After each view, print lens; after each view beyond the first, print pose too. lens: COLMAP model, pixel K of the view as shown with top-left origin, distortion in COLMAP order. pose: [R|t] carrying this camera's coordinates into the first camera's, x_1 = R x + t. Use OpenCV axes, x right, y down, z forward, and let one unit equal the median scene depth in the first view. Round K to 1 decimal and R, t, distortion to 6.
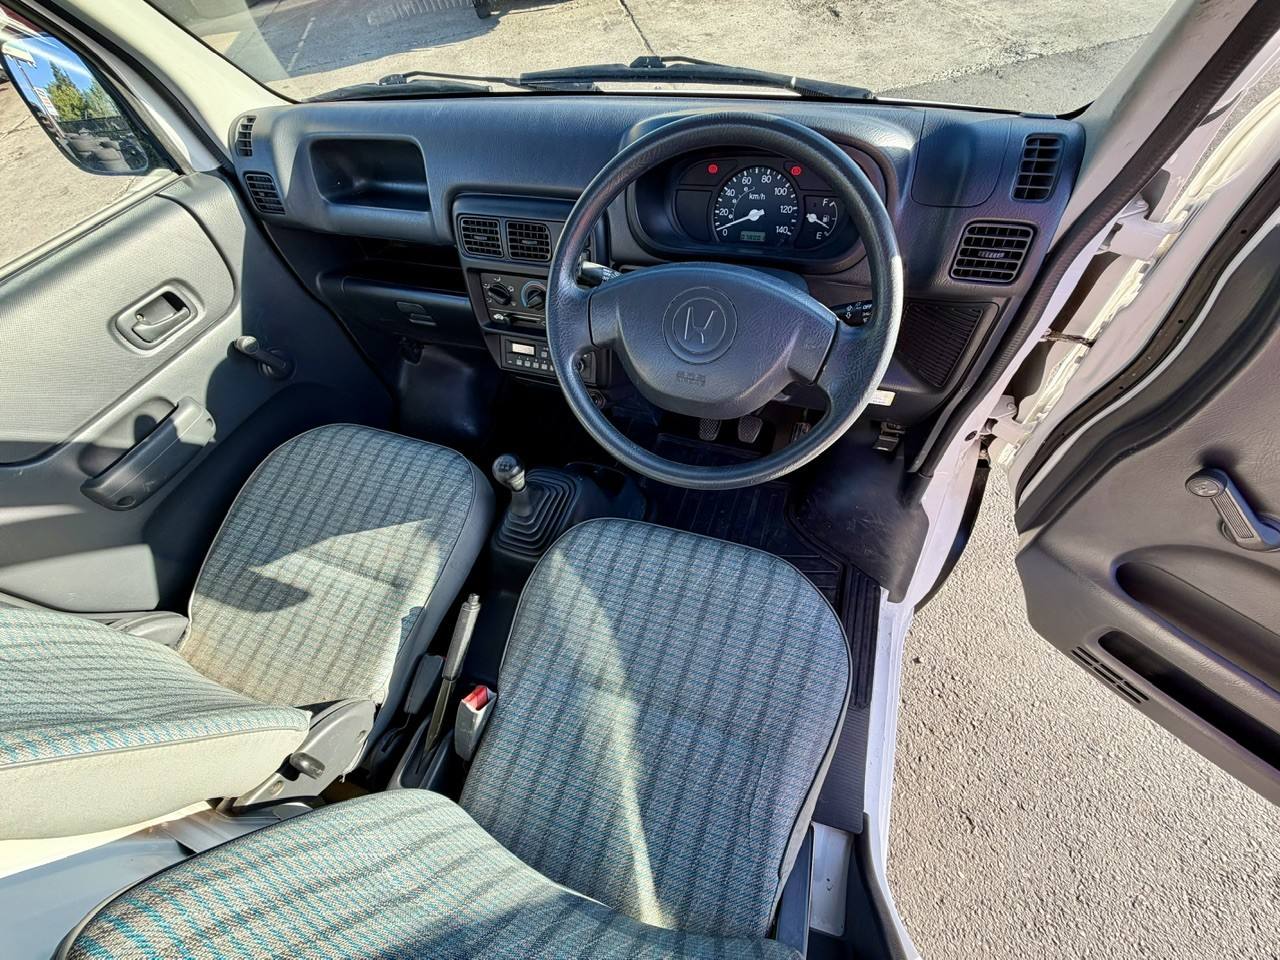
lens RADIAL K [[509.8, 0, 640.0], [0, 509.8, 480.0], [0, 0, 1]] dist [-0.001190, -0.000221]
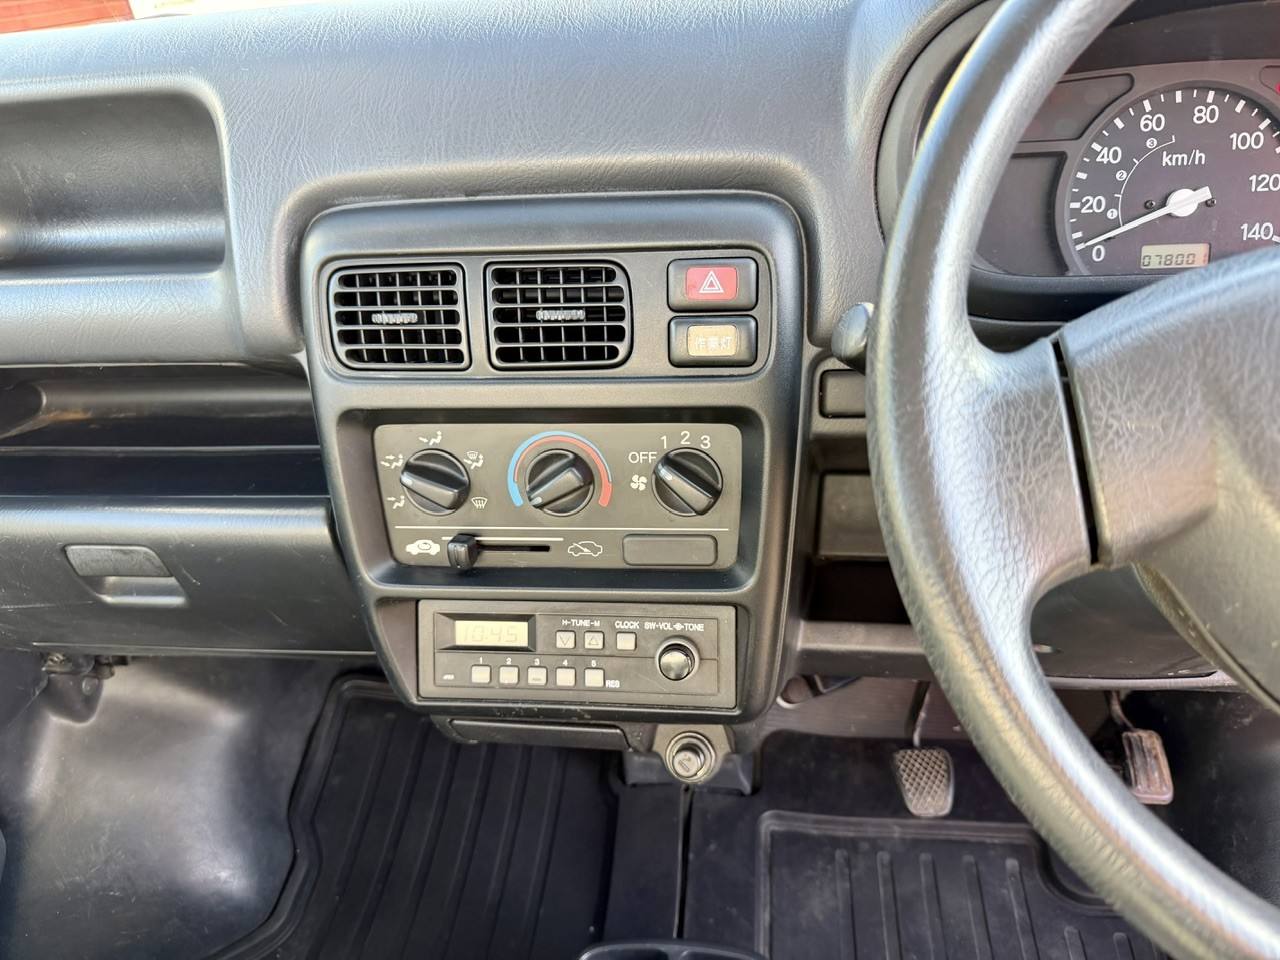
lens RADIAL K [[946.8, 0, 626.0], [0, 946.8, 514.3], [0, 0, 1]] dist [0.007443, -0.020987]
pose [[0.973311, -0.096781, 0.208084, -0.317007], [0.164663, 0.926088, -0.339480, -0.124760], [-0.159849, 0.364683, 0.917308, 0.466162]]
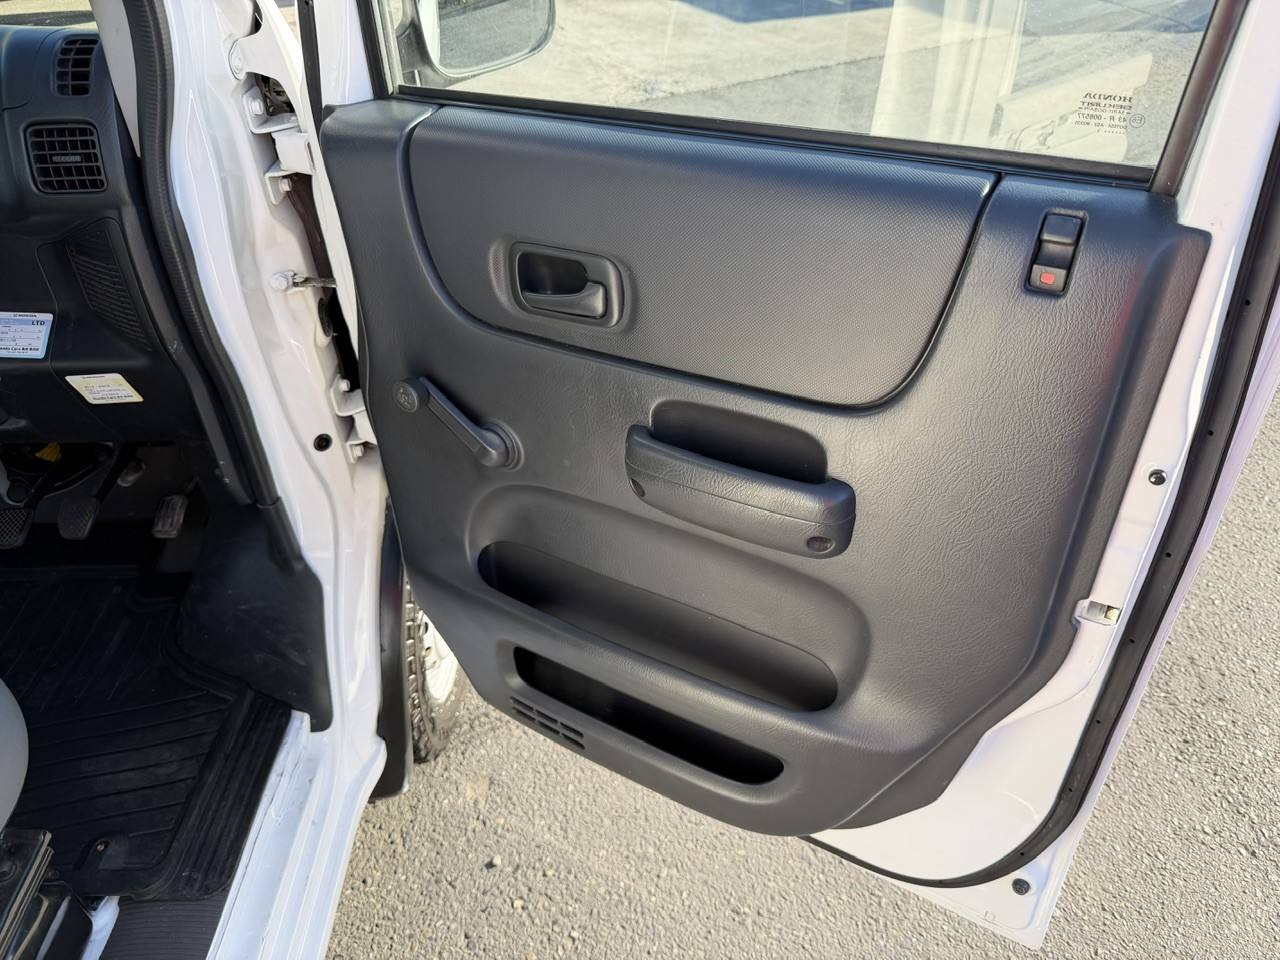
lens RADIAL K [[914.3, 0, 640.0], [0, 914.3, 480.0], [0, 0, 1]] dist [0.008870, -0.000895]
pose [[0.929699, -0.134304, 0.342961, 0.730171], [0.236045, 0.932054, -0.274877, 0.500048], [-0.282742, 0.336508, 0.898231, -0.316457]]
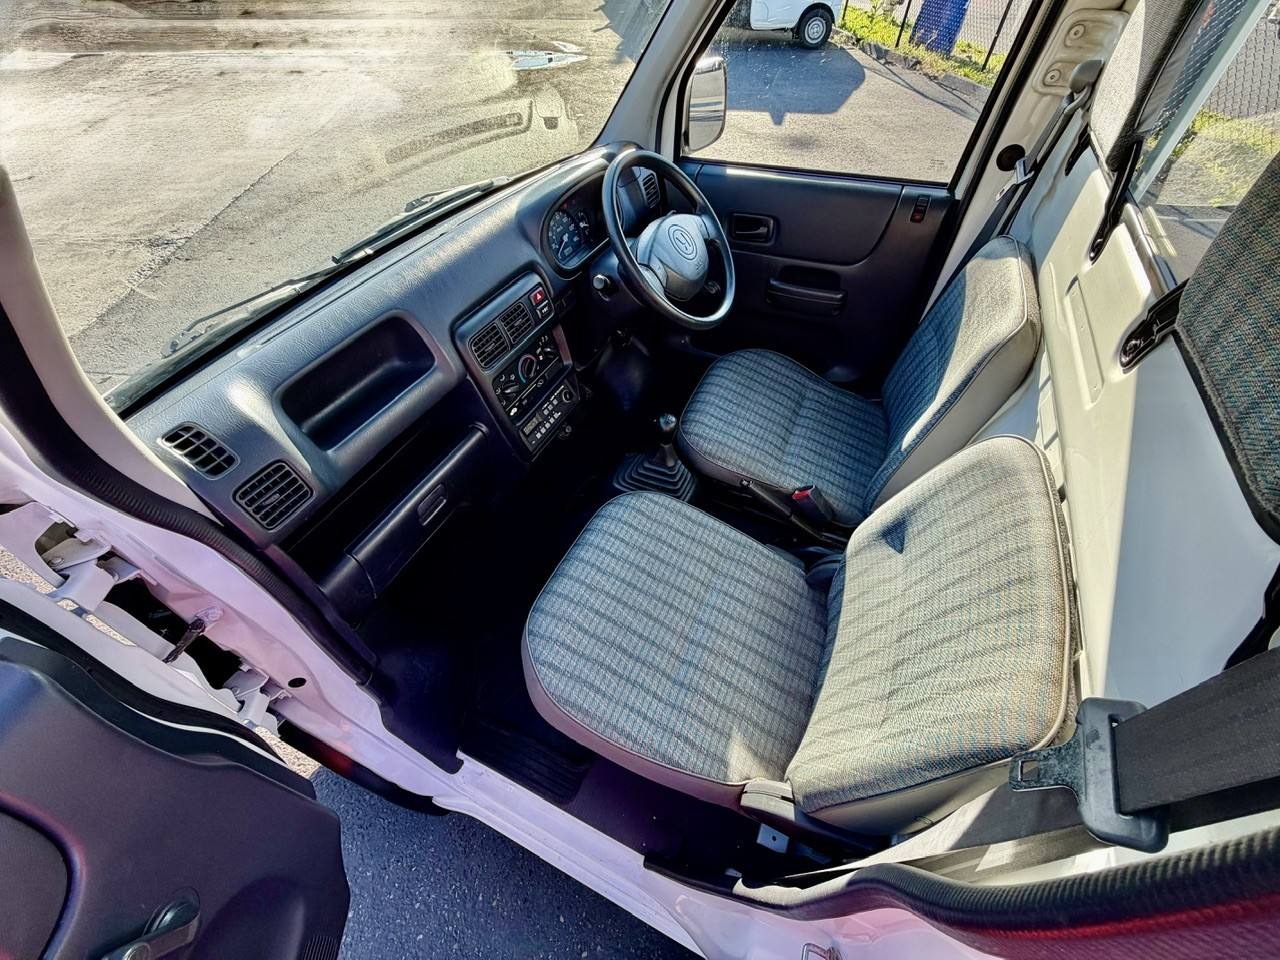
lens RADIAL K [[515.1, 0, 640.0], [0, 515.1, 480.0], [0, 0, 1]] dist [-0.011976, 0.000023]
pose [[0.083547, -0.651327, 0.754184, -1.375225], [0.817188, 0.477904, 0.322200, -0.444623], [-0.570284, 0.589391, 0.572184, 0.348072]]
